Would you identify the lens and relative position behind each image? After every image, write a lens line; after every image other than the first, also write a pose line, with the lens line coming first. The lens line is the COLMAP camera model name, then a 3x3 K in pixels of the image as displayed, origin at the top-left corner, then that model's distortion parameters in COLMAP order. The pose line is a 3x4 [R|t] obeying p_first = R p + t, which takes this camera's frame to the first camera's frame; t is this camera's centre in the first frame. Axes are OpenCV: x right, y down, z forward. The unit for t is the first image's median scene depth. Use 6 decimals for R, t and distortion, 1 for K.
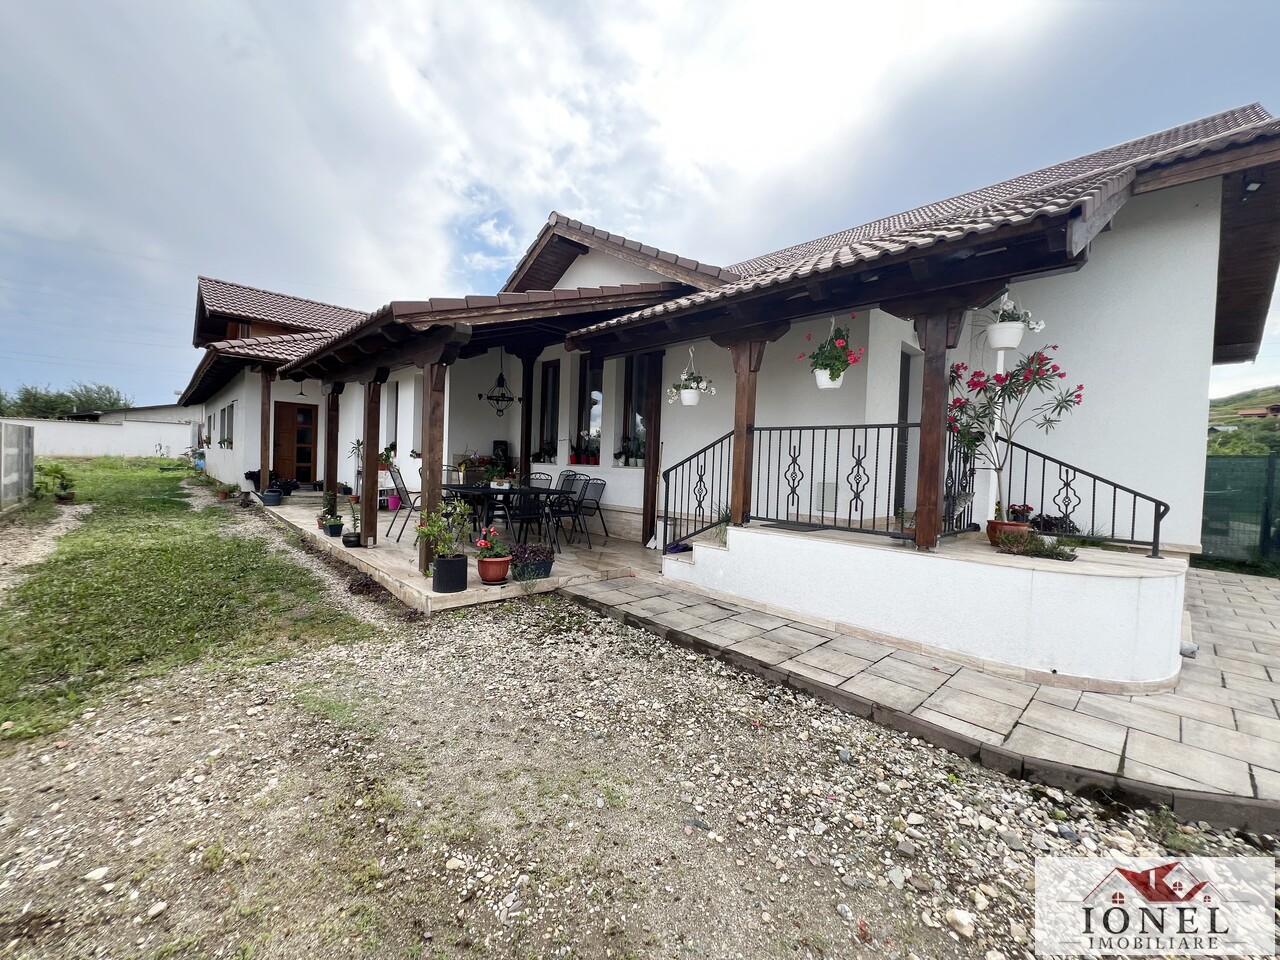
lens RADIAL K [[512.0, 0, 637.9], [0, 512.0, 474.7], [0, 0, 1]] dist [-0.000454, -0.000383]
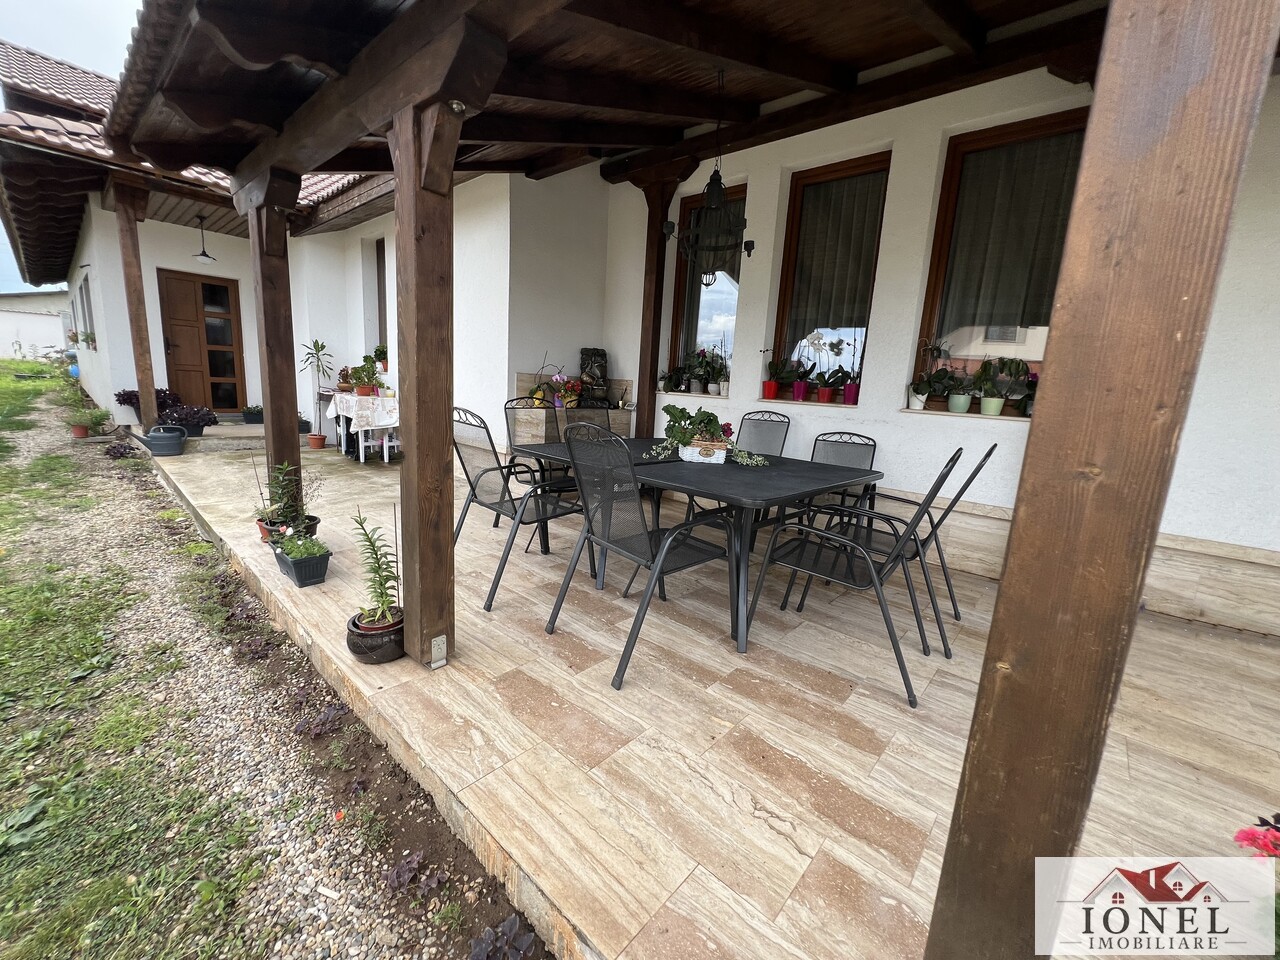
lens RADIAL K [[512.0, 0, 644.1], [0, 512.0, 478.3], [0, 0, 1]] dist [-0.000454, -0.000383]
pose [[0.995730, 0.007631, 0.091999, -0.266954], [-0.022880, 0.985884, 0.165861, -0.021830], [-0.089434, -0.167258, 0.981848, 0.431314]]
